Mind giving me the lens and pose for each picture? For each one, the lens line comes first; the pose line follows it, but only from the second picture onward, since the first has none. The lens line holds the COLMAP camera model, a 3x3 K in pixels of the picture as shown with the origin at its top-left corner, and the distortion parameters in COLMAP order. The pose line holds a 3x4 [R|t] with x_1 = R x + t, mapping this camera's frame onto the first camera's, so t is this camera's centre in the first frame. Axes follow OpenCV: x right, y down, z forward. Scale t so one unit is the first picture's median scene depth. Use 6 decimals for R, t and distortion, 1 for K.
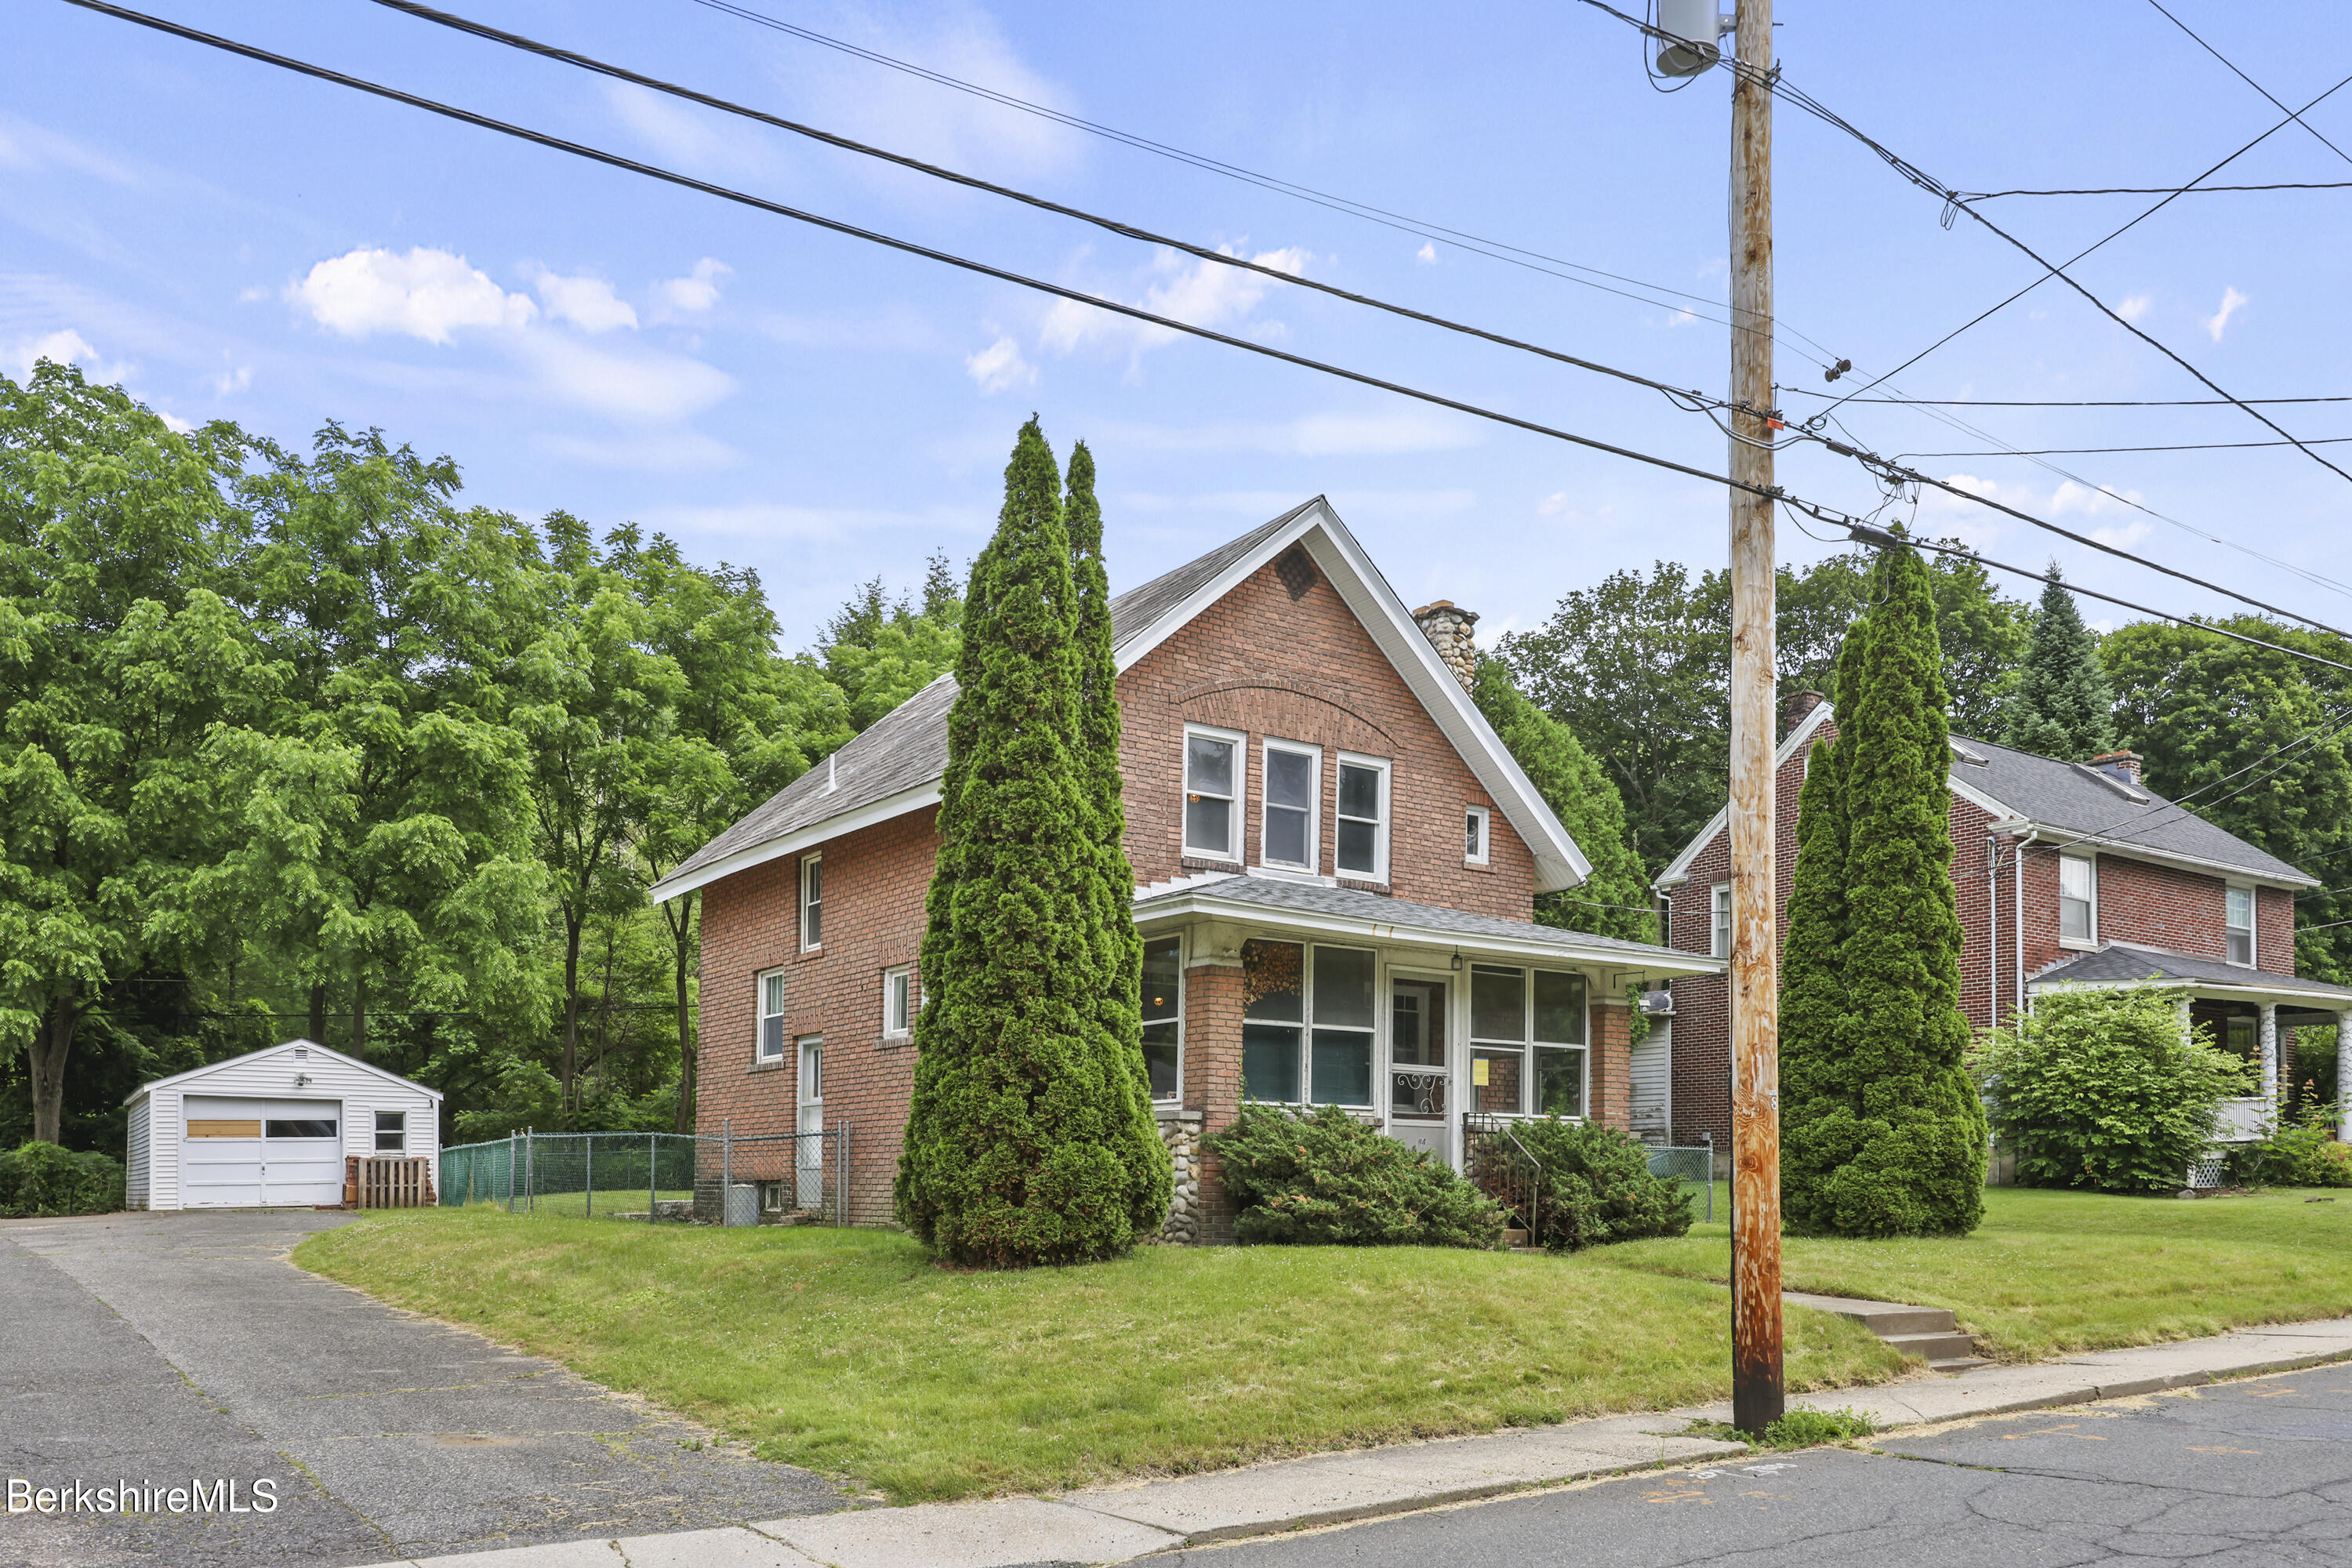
lens RADIAL K [[1864.5, 0, 1175.1], [0, 1864.5, 783.2], [0, 0, 1]] dist [0.003134, -0.000246]
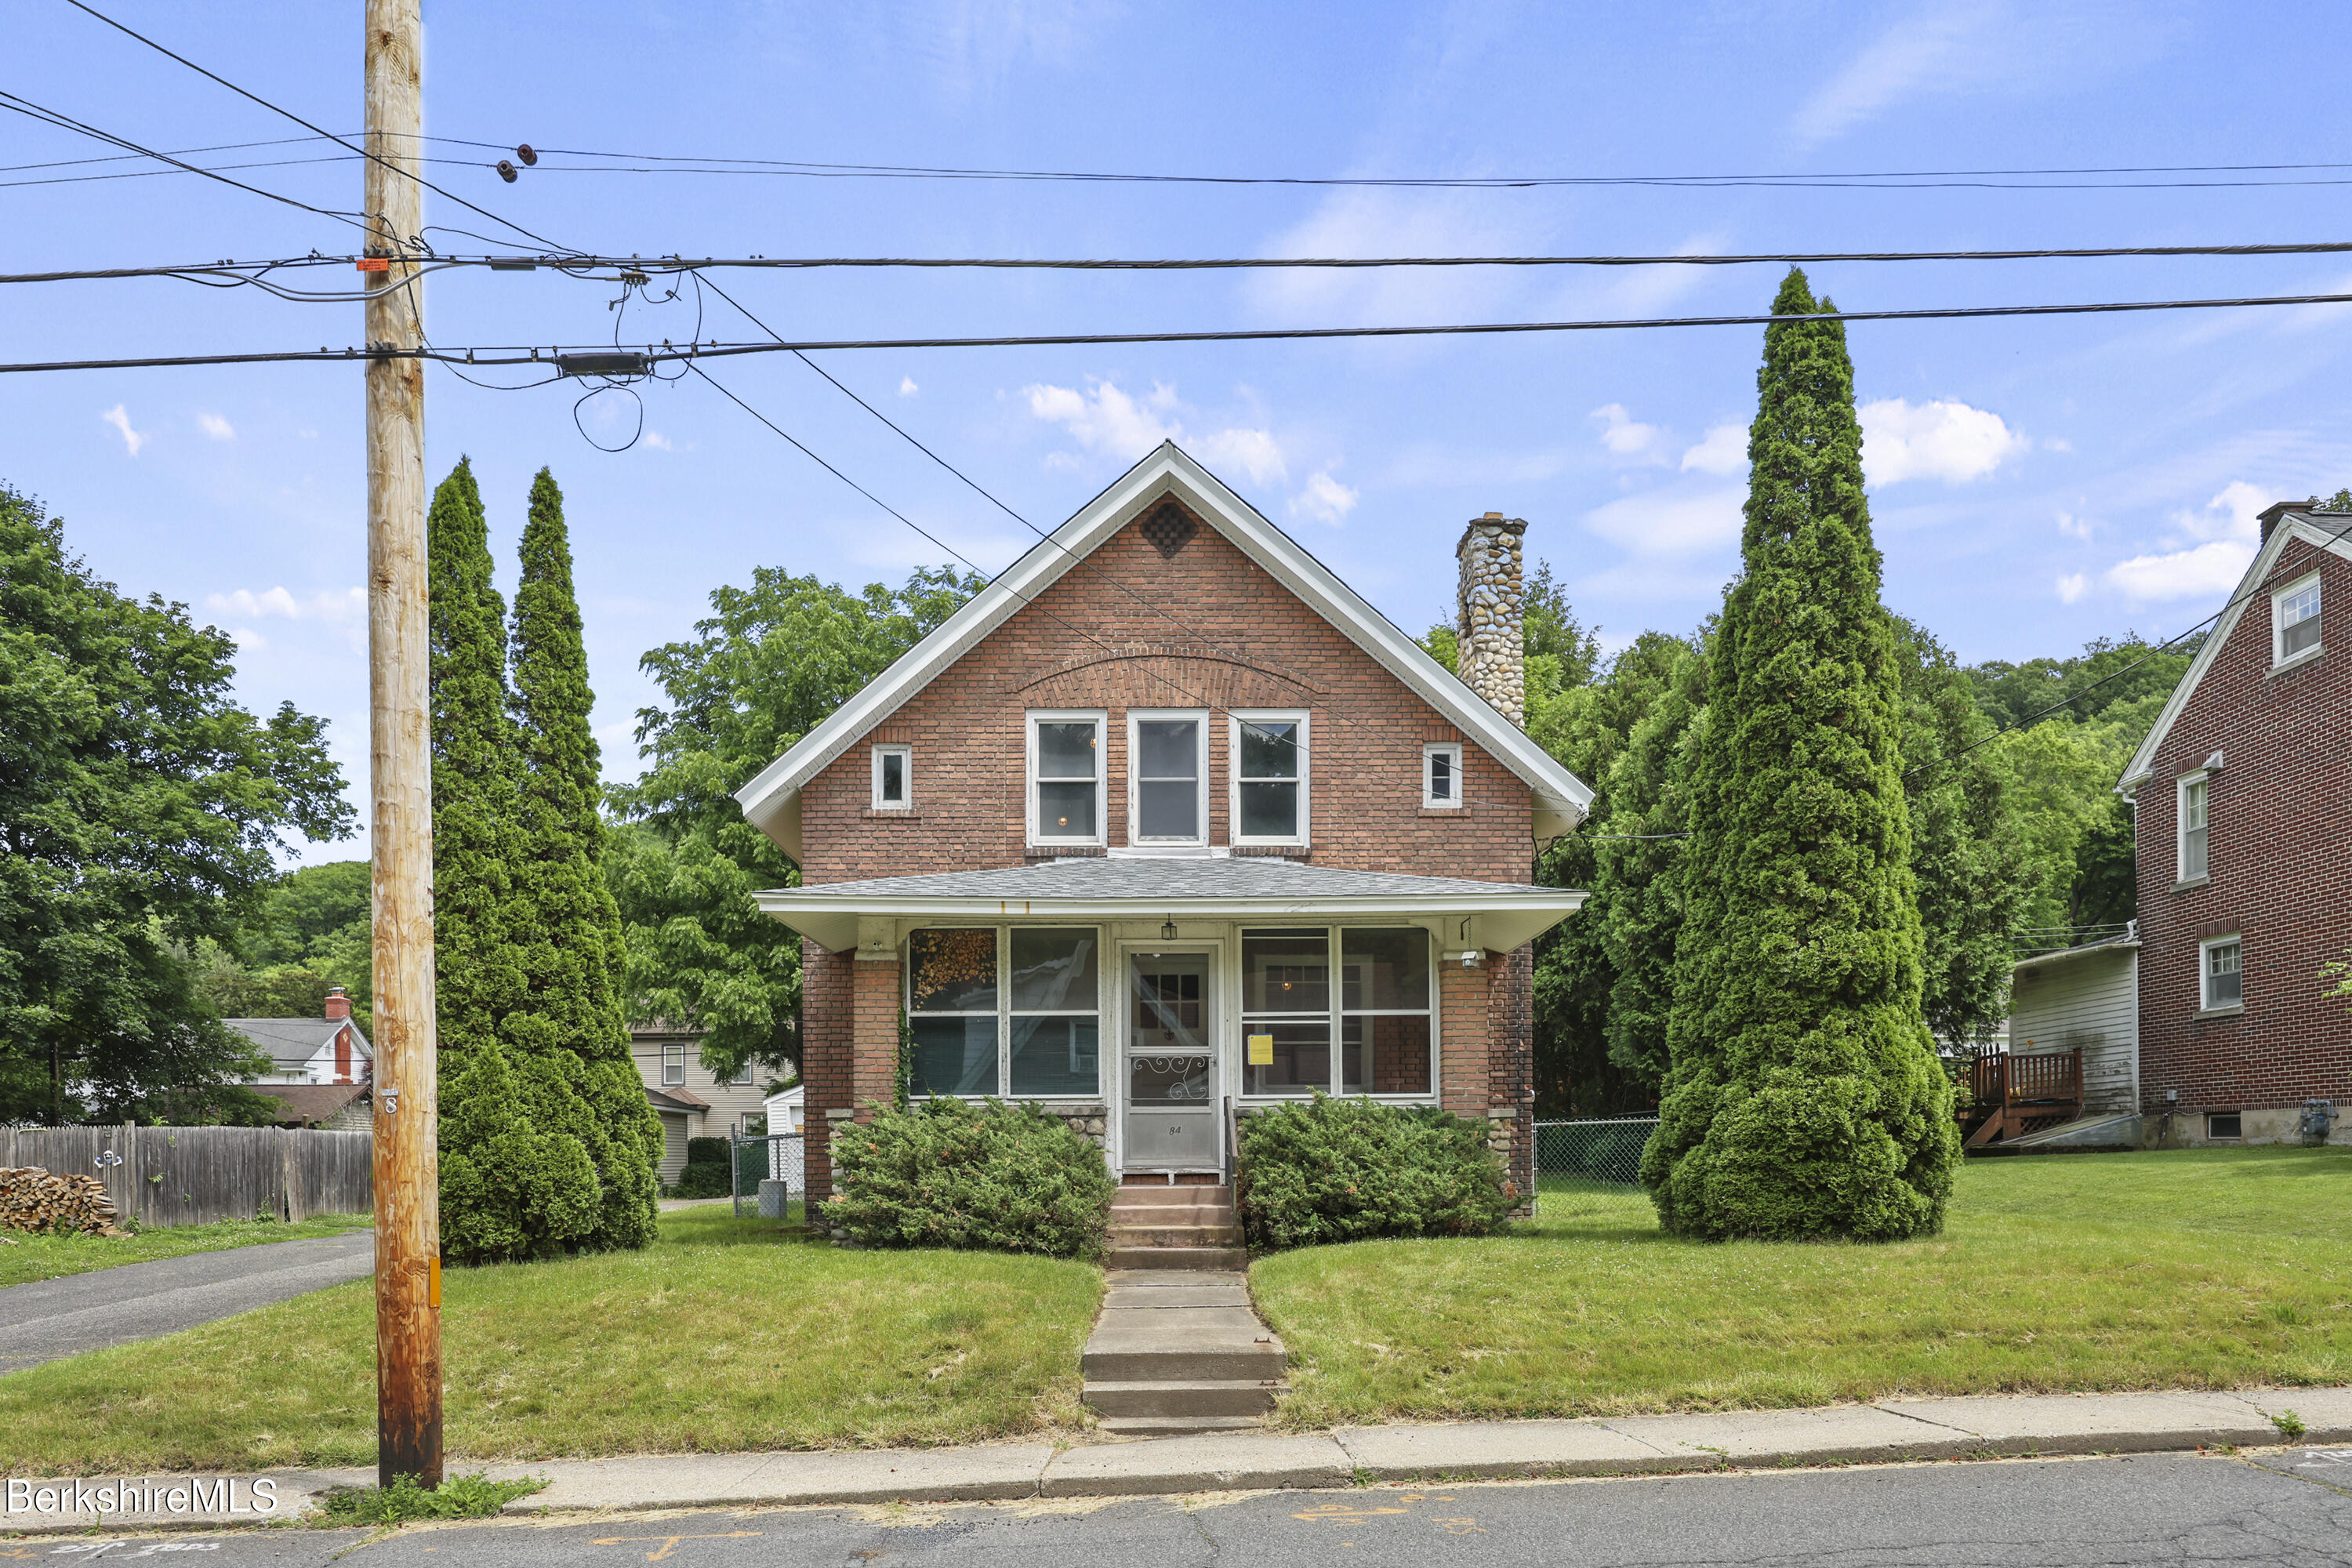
lens RADIAL K [[1631.0, 0, 1176.2], [0, 1631.0, 910.7], [0, 0, 1]] dist [0.002563, 0.001996]
pose [[0.823183, -0.099477, -0.558993, 0.523855], [0.135257, 0.990546, 0.022908, 0.060979], [0.551430, -0.094465, 0.828856, 0.314634]]
